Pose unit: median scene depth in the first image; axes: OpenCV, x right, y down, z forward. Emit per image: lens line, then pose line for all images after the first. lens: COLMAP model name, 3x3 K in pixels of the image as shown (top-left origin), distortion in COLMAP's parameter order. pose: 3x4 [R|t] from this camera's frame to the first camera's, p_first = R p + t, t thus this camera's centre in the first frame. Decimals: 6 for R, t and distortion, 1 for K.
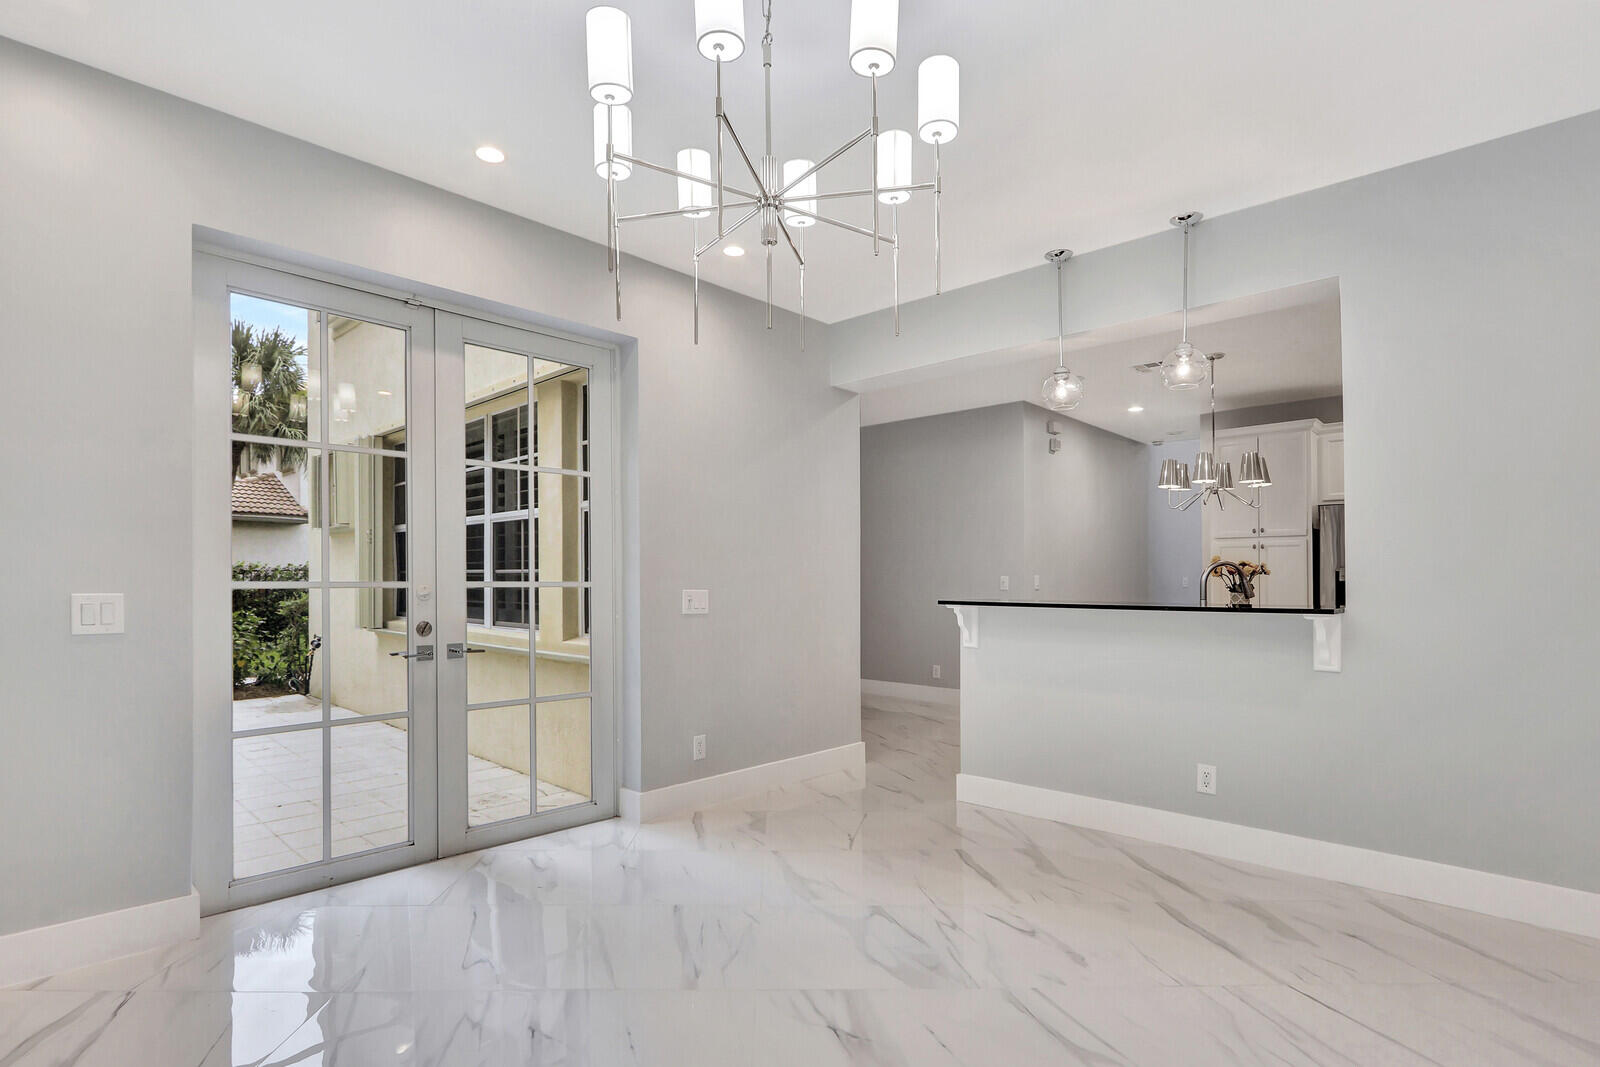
lens RADIAL K [[770.9, 0, 771.9], [0, 770.9, 578.8], [0, 0, 1]] dist [0.010494, -0.000632]
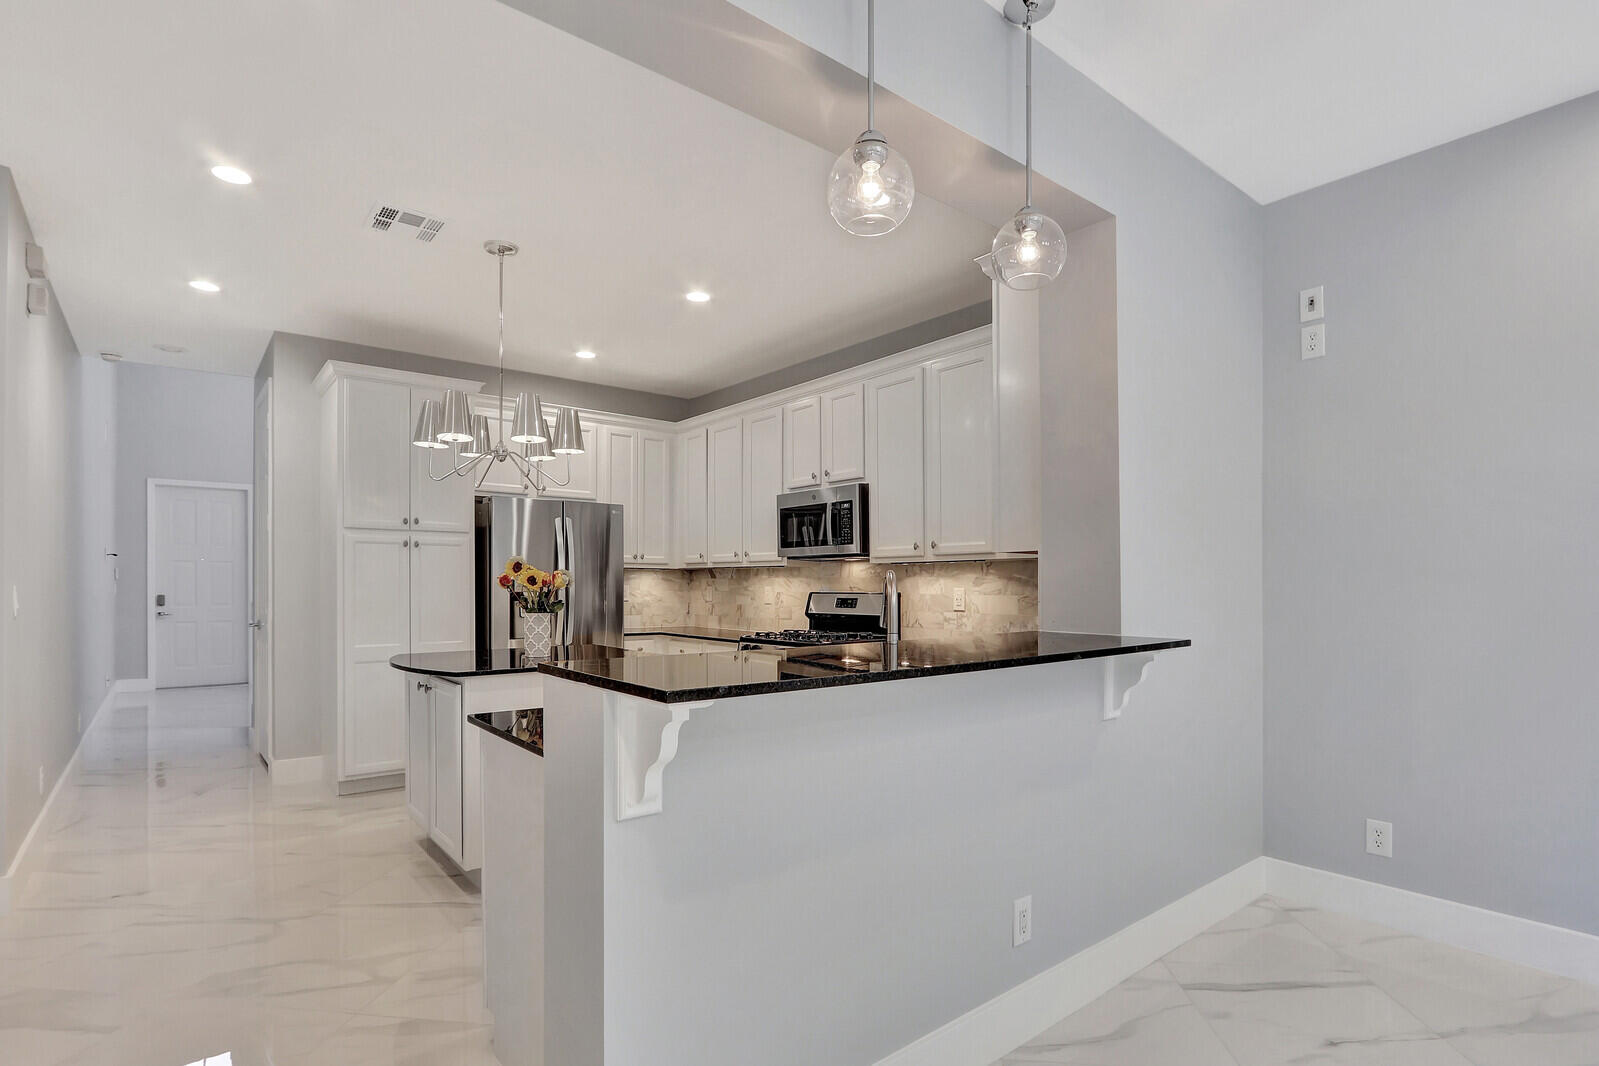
lens RADIAL K [[801.7, 0, 804.7], [0, 801.7, 575.8], [0, 0, 1]] dist [0.035332, -0.000290]
pose [[0.148463, 0.011974, 0.988846, -0.055593], [-0.005316, 0.999922, -0.011310, -0.005392], [-0.988904, -0.003577, 0.148515, 0.533426]]
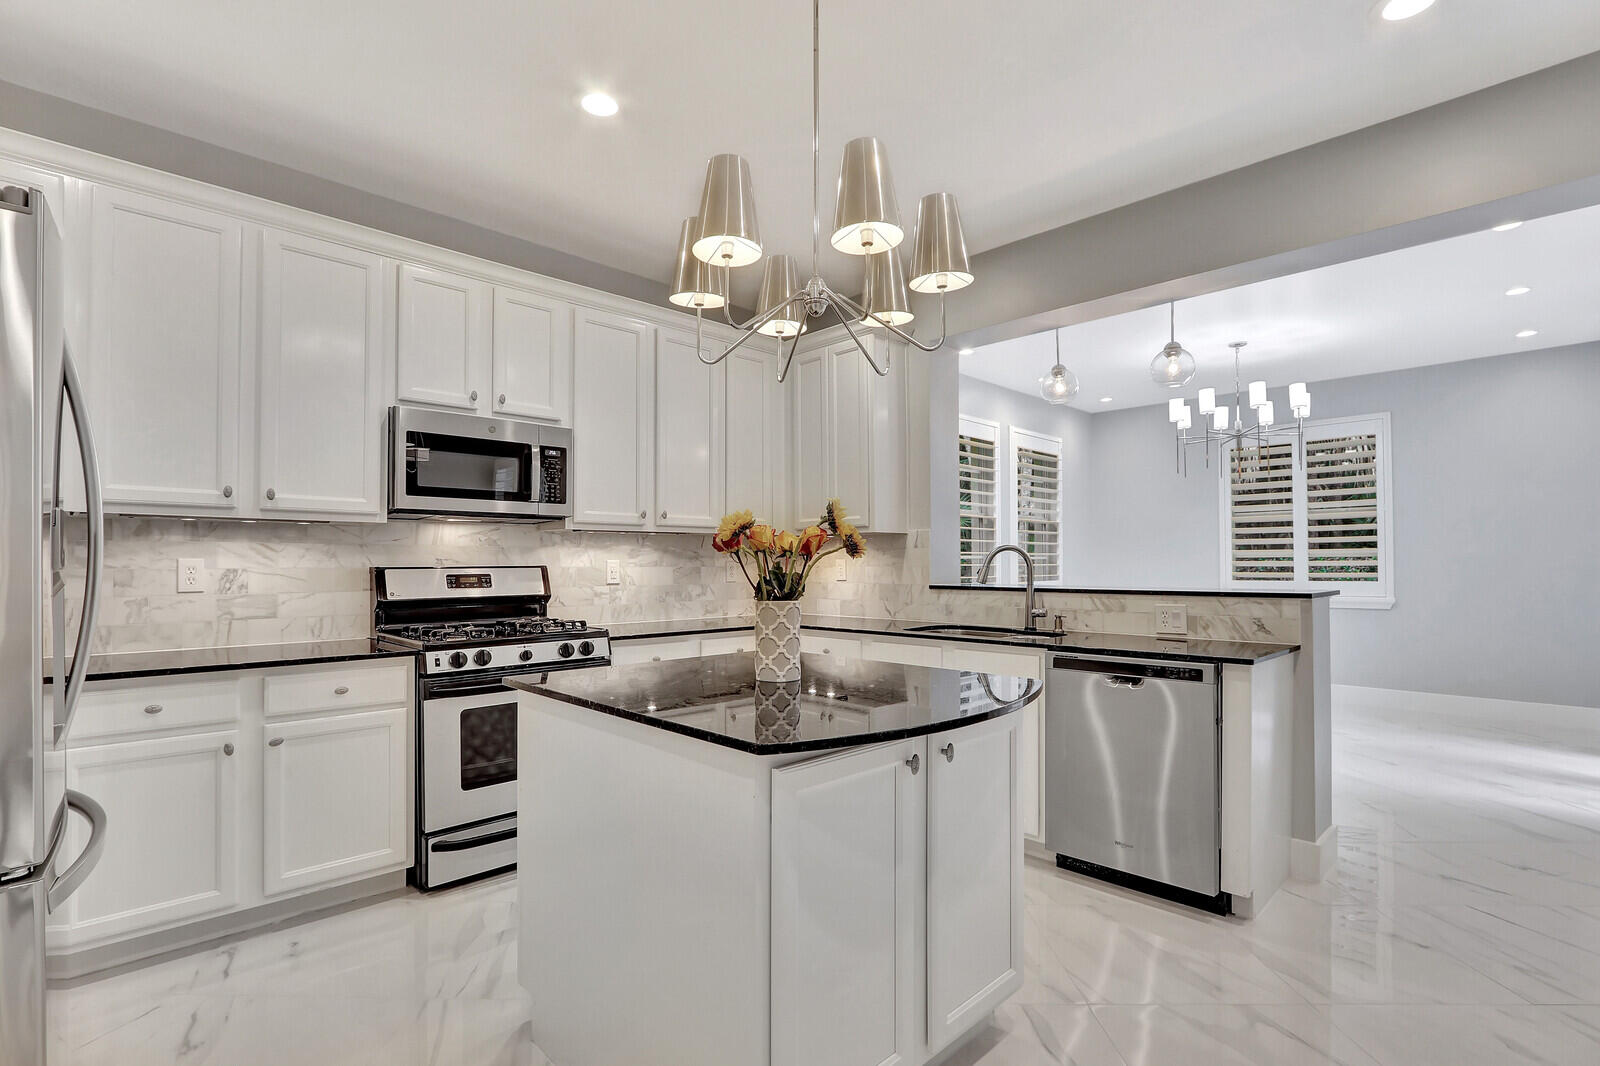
lens RADIAL K [[802.2, 0, 805.2], [0, 802.2, 575.9], [0, 0, 1]] dist [0.035332, -0.000290]
pose [[-0.999540, 0.004799, 0.029954, 0.476354], [0.005067, 0.999948, 0.008865, 0.004557], [-0.029910, 0.009013, -0.999512, 1.164206]]
